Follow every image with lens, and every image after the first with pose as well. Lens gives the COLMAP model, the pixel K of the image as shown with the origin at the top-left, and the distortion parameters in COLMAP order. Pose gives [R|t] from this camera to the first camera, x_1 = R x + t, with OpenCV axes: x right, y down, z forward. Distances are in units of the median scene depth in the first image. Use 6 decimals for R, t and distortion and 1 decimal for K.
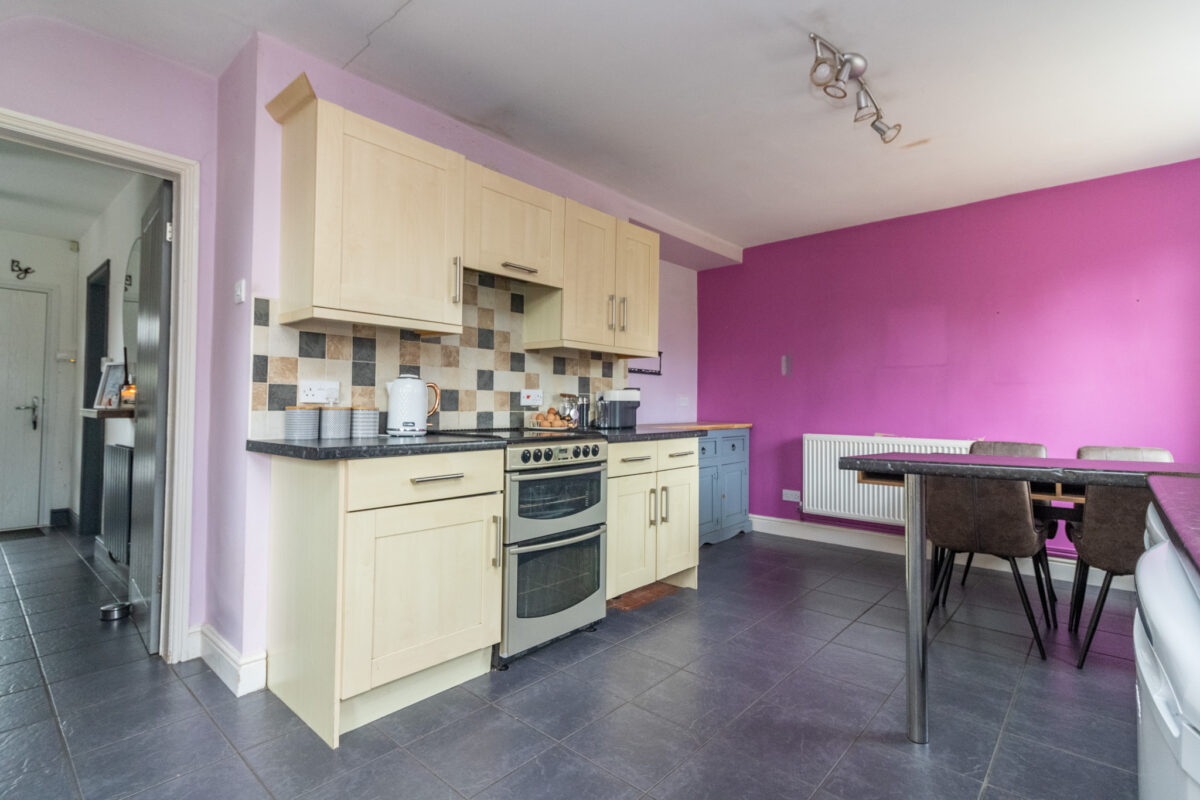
lens RADIAL K [[554.0, 0, 595.0], [0, 554.0, 390.3], [0, 0, 1]] dist [0.009754, 0.000639]
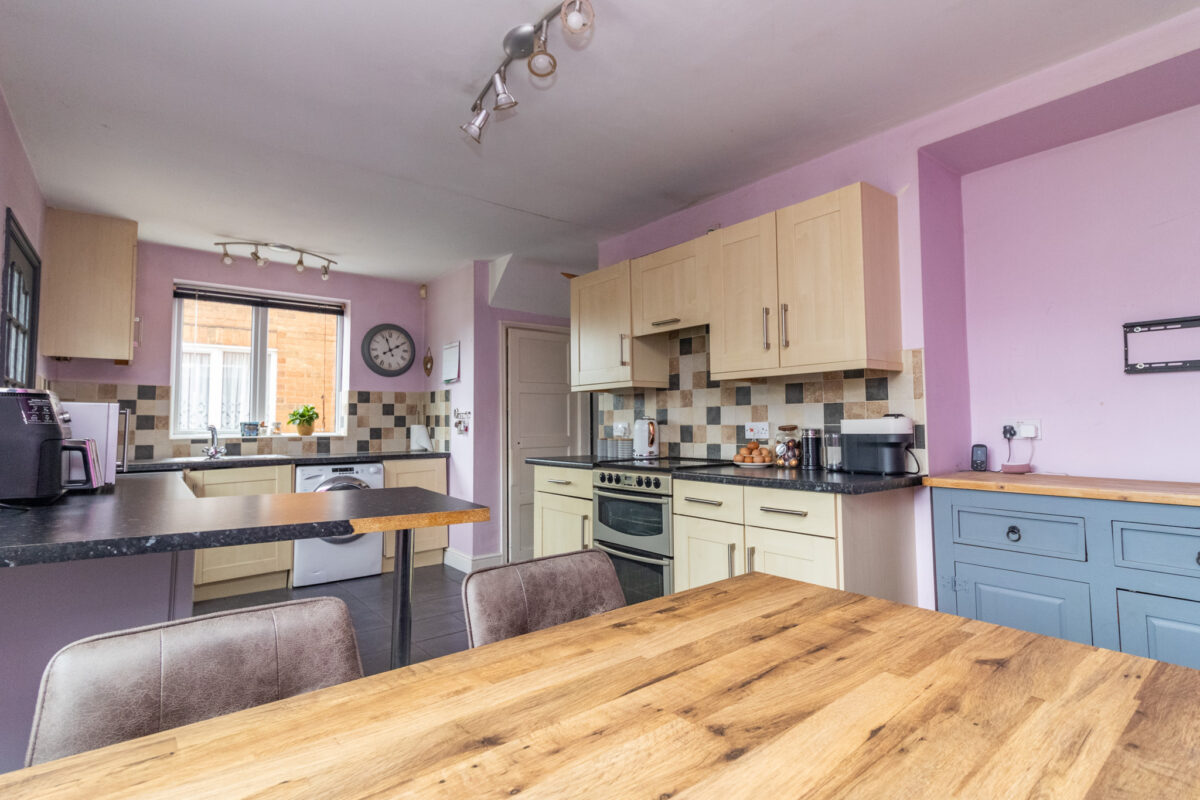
lens RADIAL K [[554.0, 0, 604.9], [0, 554.0, 395.9], [0, 0, 1]] dist [0.009754, 0.000639]
pose [[-0.133268, -0.060297, -0.989244, 0.985467], [0.032573, 0.997342, -0.065179, 0.007879], [0.990545, -0.040909, -0.130949, 0.966107]]
